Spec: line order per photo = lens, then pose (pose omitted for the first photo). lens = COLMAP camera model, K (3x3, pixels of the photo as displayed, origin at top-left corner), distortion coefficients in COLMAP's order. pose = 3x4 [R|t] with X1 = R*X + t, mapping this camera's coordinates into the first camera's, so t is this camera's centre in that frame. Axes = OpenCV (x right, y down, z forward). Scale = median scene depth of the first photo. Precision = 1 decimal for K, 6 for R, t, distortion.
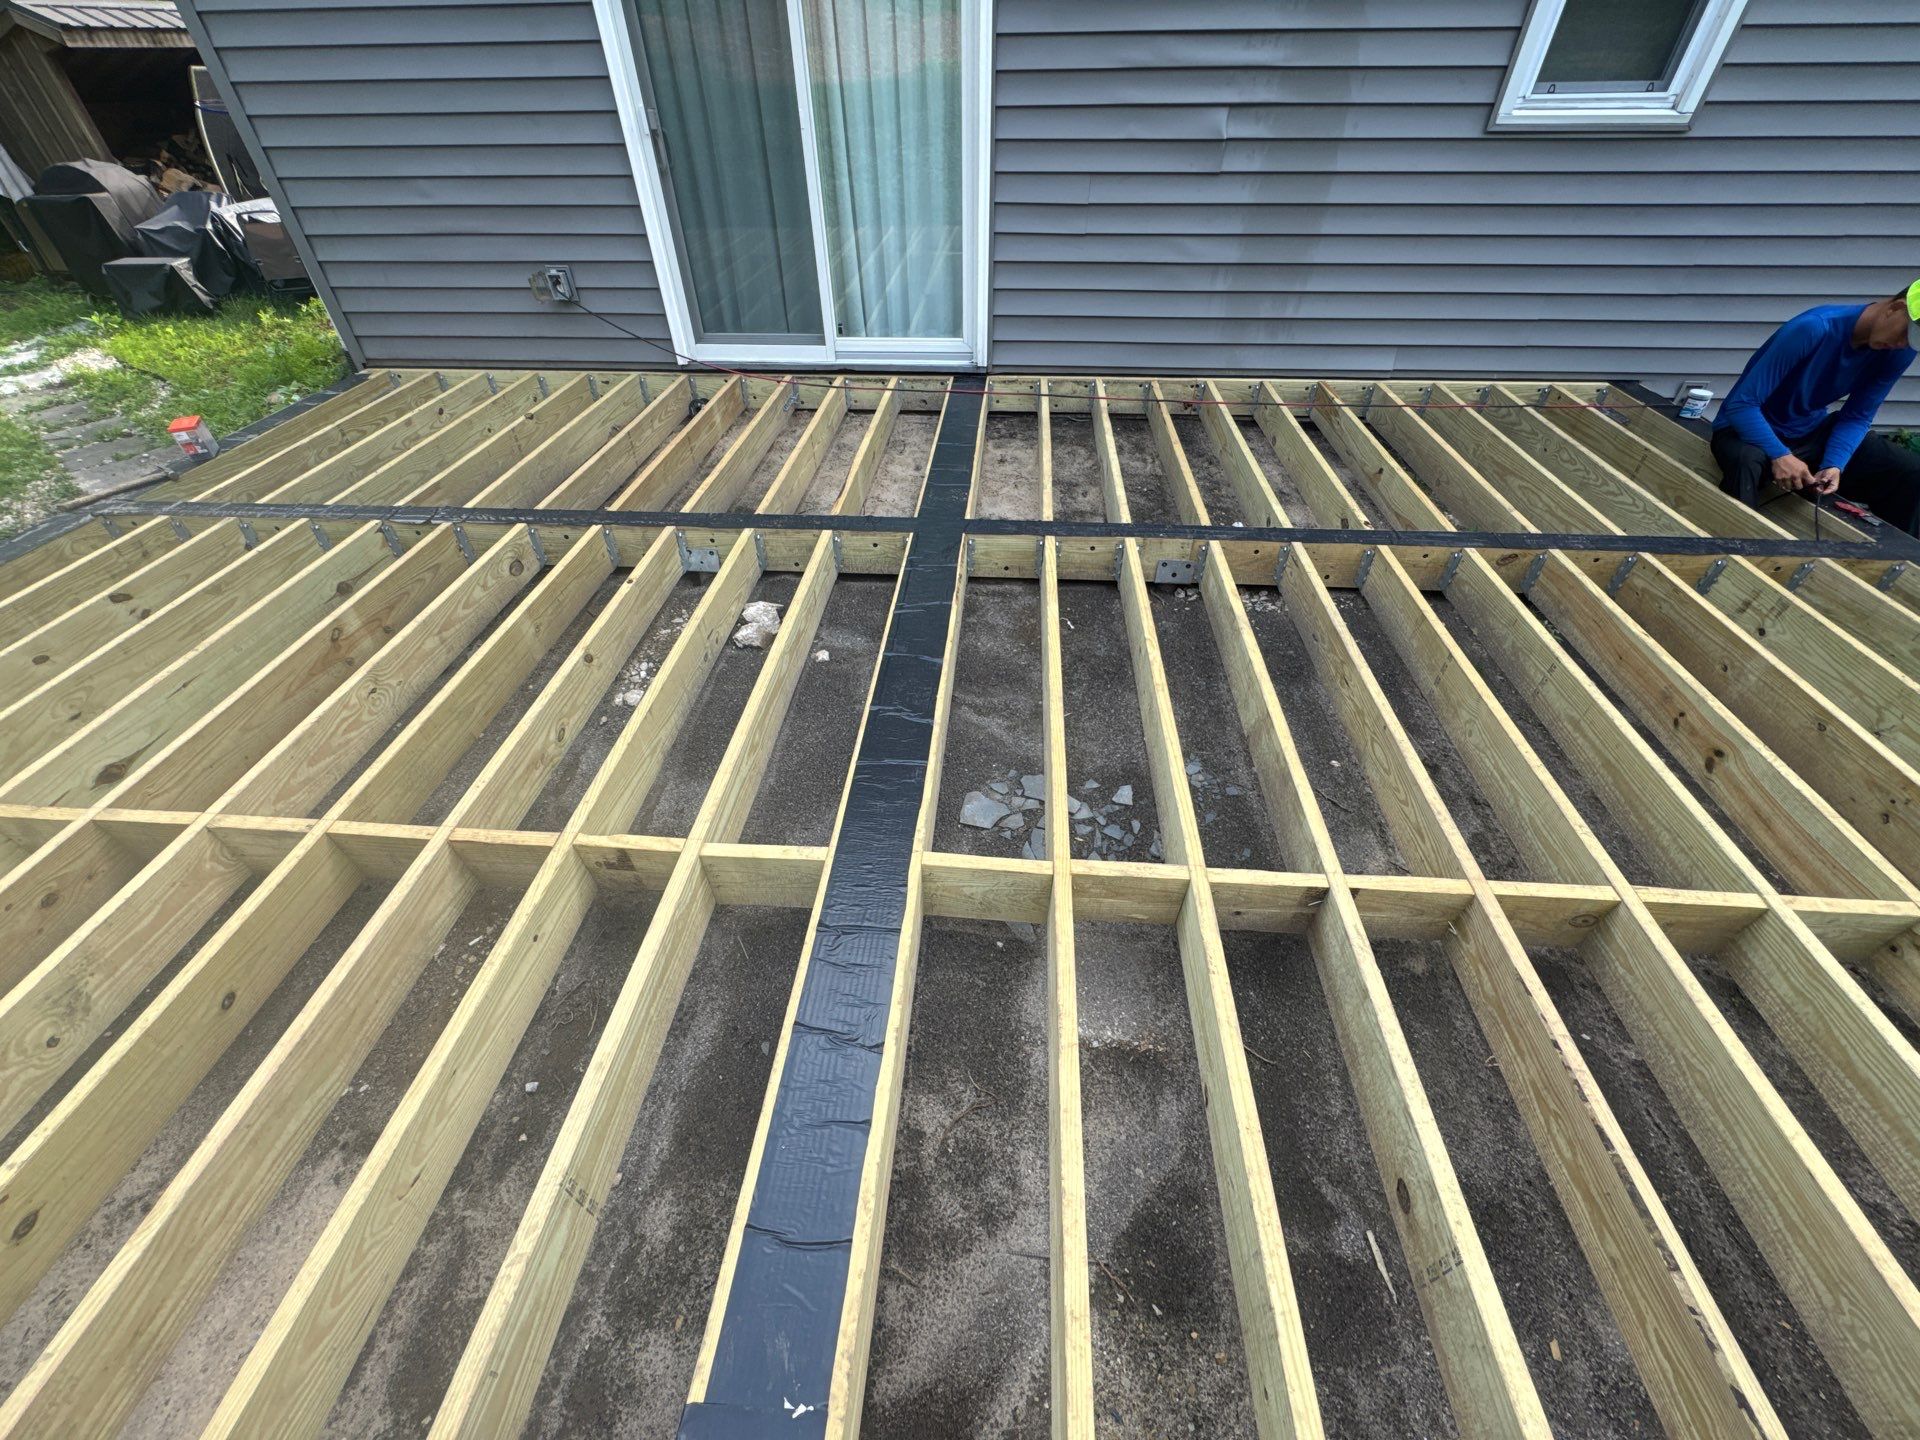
lens RADIAL K [[753.4, 0, 960.0], [0, 753.4, 720.0], [0, 0, 1]] dist [-0.003187, -0.000391]
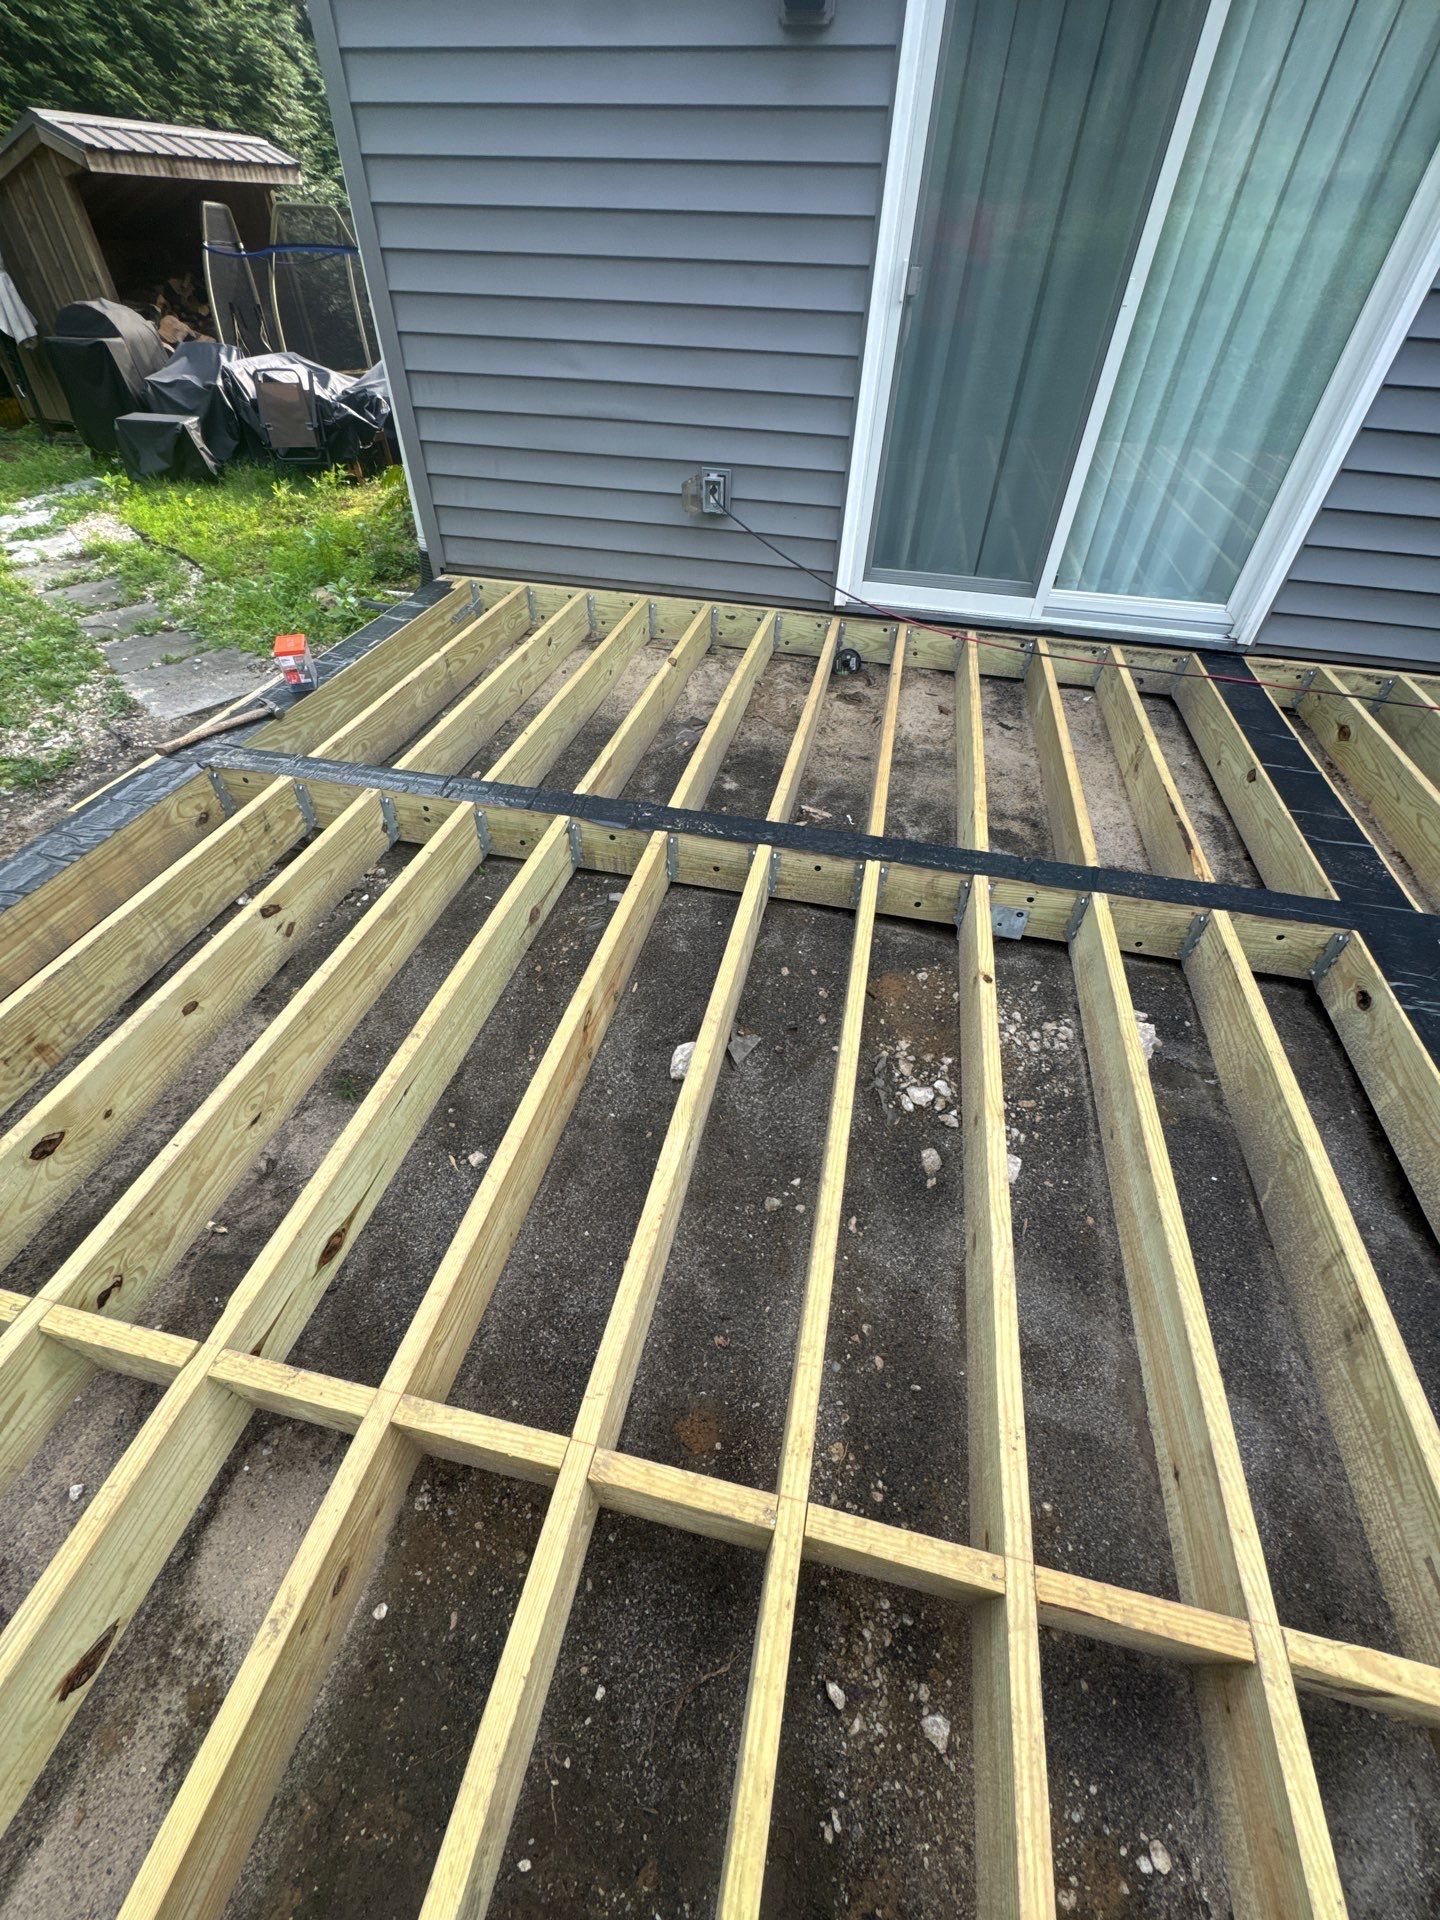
lens RADIAL K [[753.4, 0, 723.1], [0, 753.4, 962.6], [0, 0, 1]] dist [-0.003187, -0.000391]
pose [[0.989122, 0.123395, -0.080067, -0.328594], [-0.119774, 0.991613, 0.048568, -0.107074], [0.085388, -0.038450, 0.995606, 0.161913]]
